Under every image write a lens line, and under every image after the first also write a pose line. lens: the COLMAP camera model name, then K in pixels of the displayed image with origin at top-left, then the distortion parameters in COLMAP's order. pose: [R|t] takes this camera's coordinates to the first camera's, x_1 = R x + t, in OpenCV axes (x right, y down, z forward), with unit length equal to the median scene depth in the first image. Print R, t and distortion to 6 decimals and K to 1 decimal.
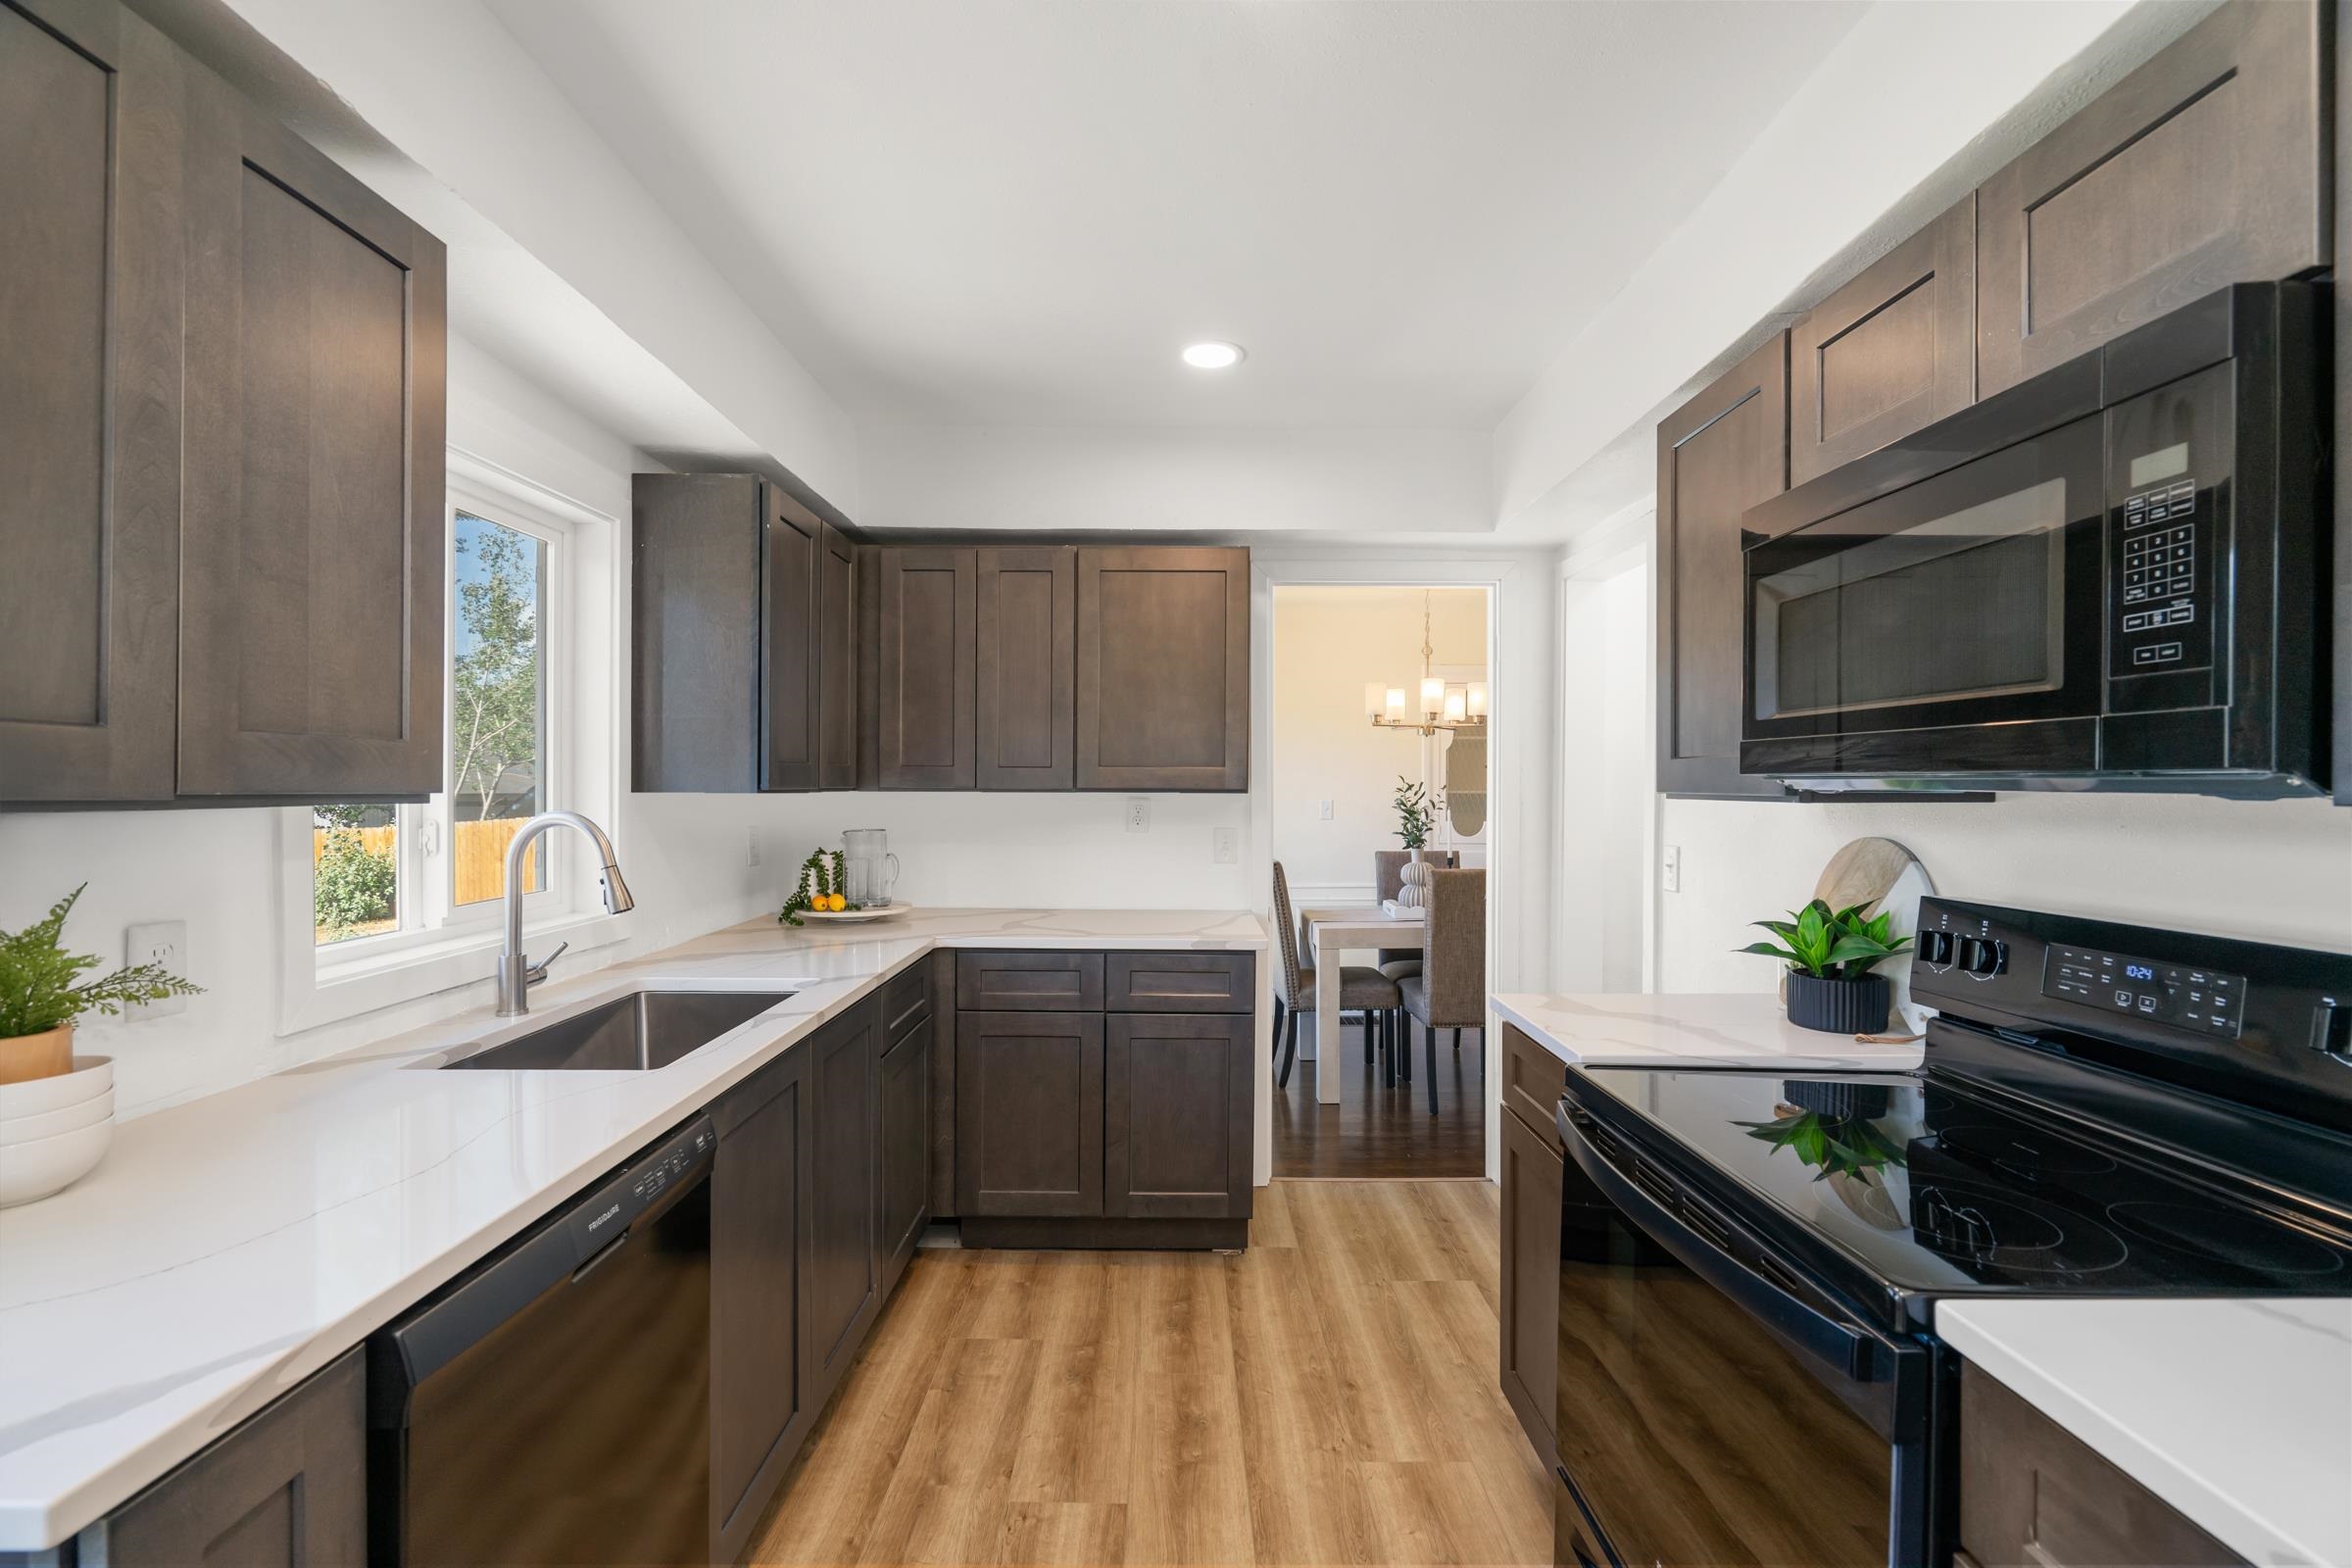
lens RADIAL K [[1067.7, 0, 1178.0], [0, 1067.7, 789.1], [0, 0, 1]] dist [-0.009742, 0.003102]
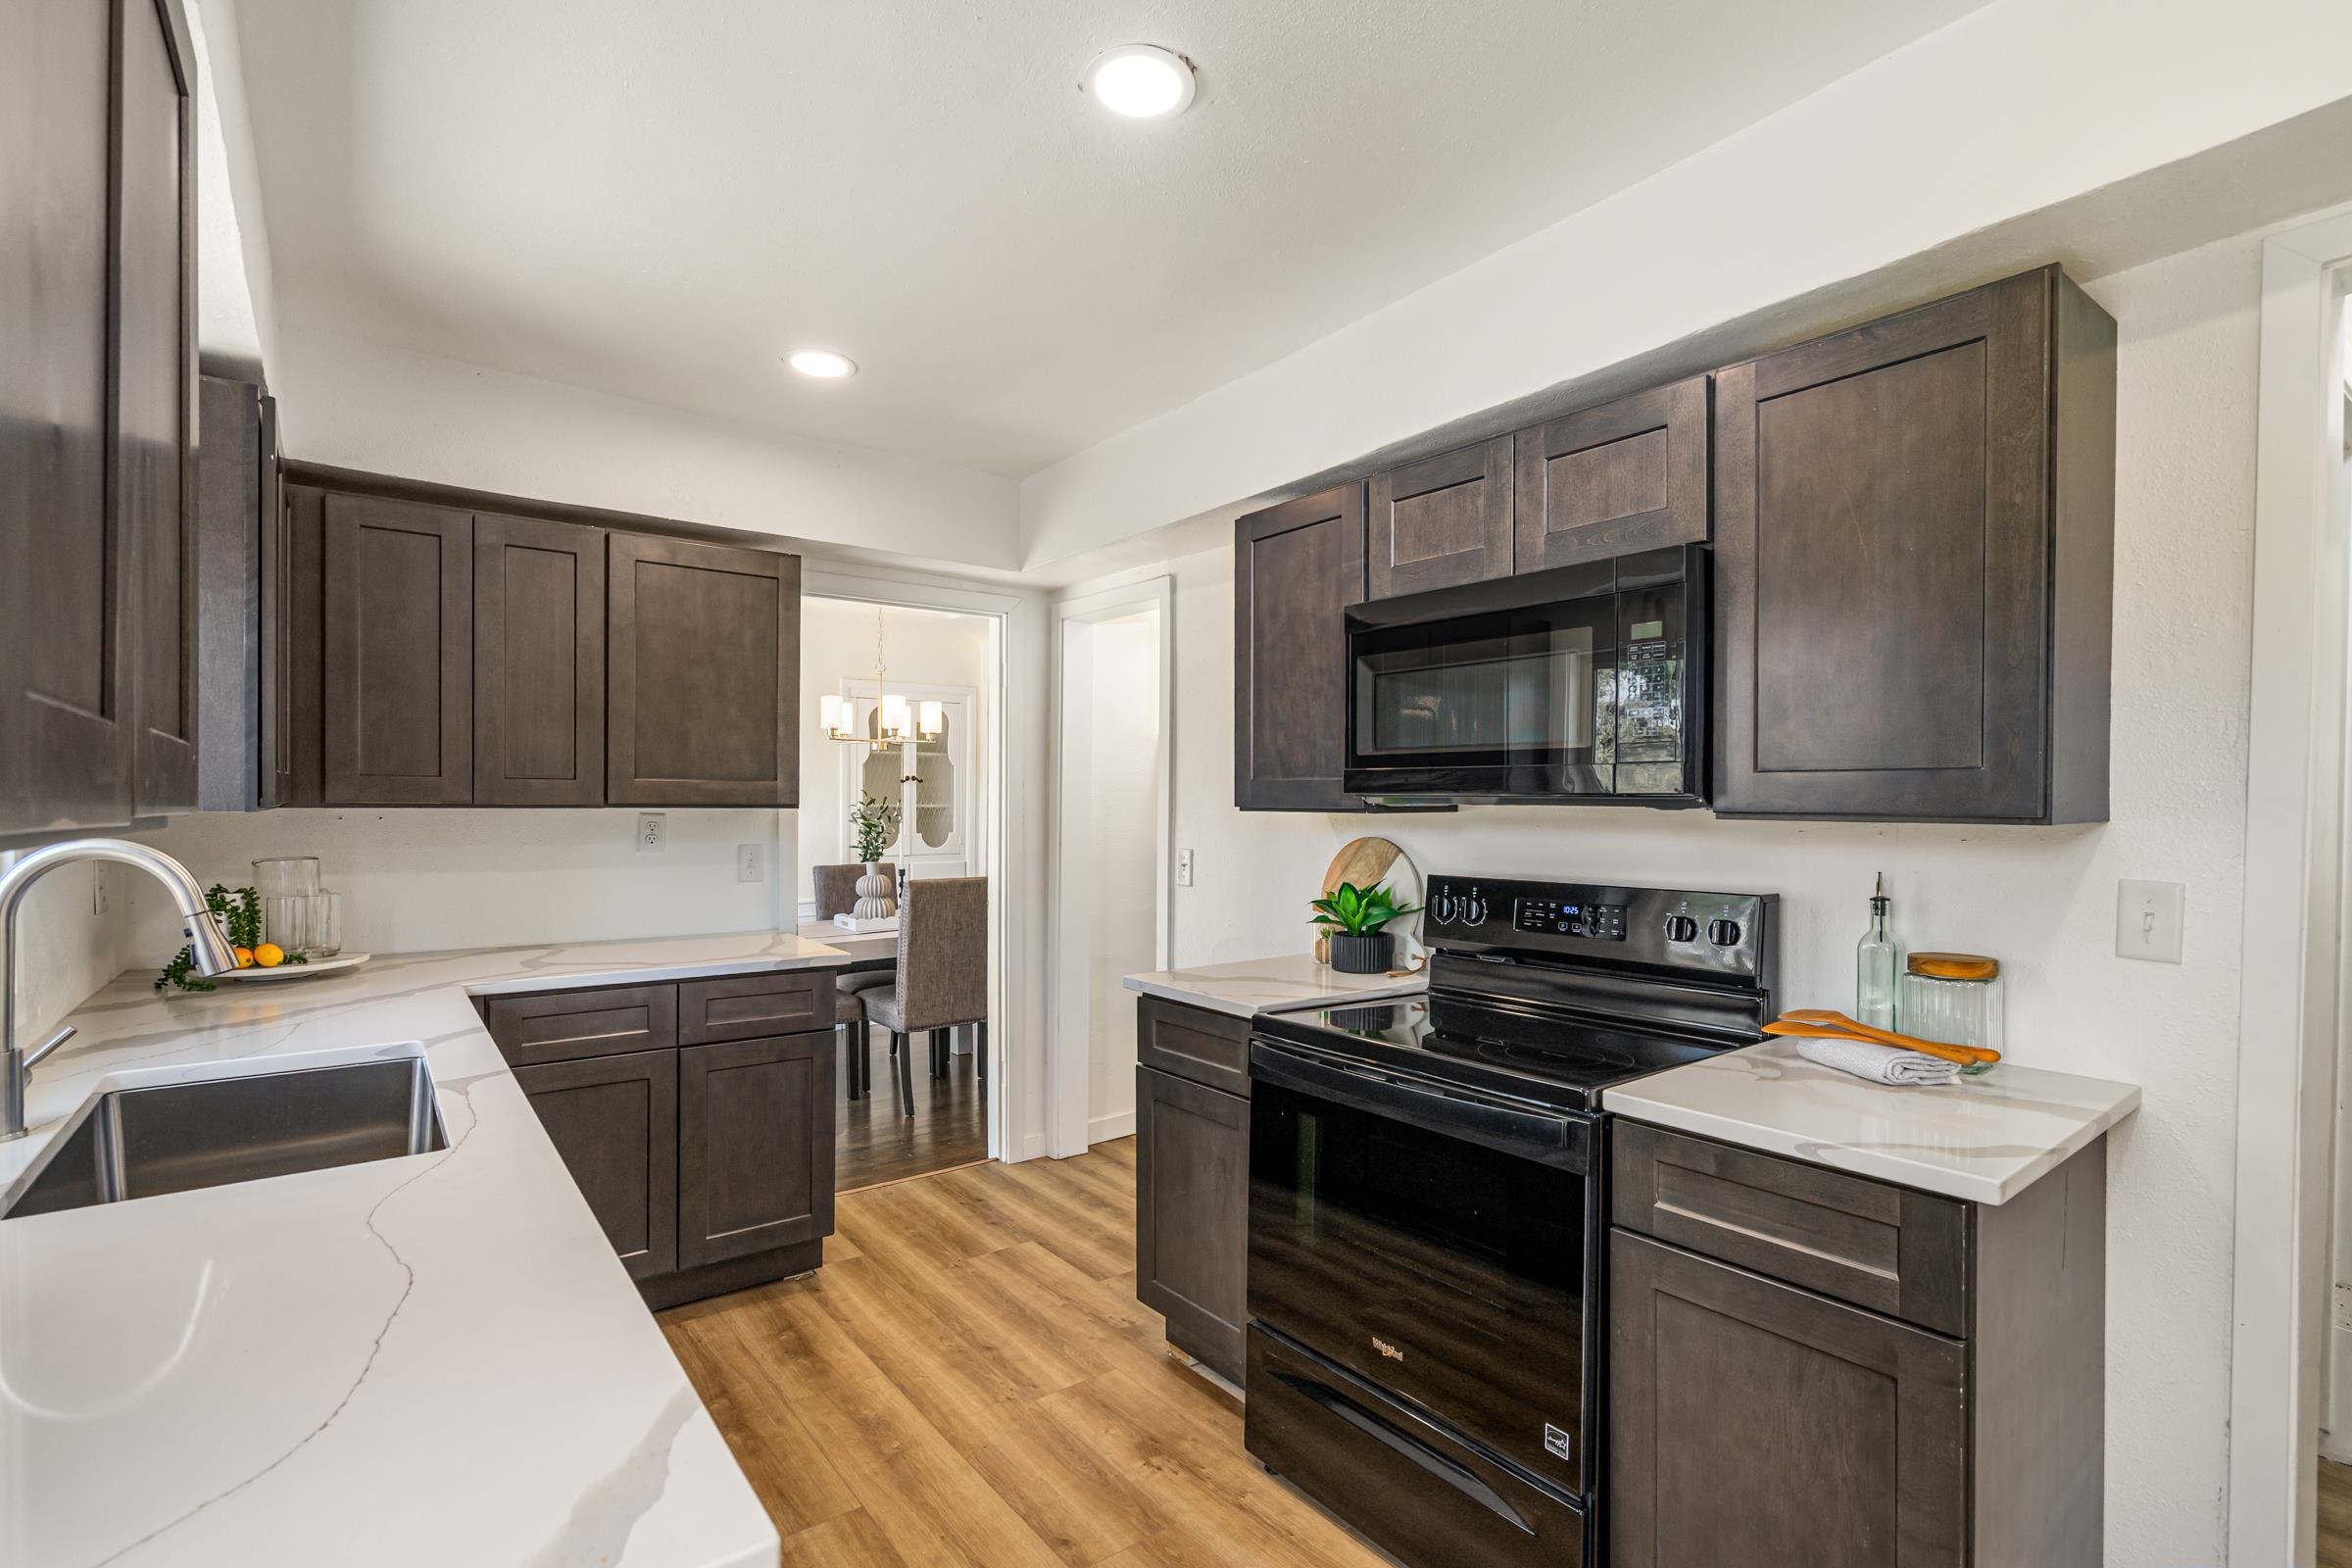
lens RADIAL K [[1067.7, 0, 1216.5], [0, 1067.7, 811.3], [0, 0, 1]] dist [-0.009742, 0.003102]
pose [[0.788592, -0.006522, 0.614882, -0.277629], [0.001112, 0.999957, 0.009180, -0.001907], [-0.614915, -0.006555, 0.788566, -0.004255]]
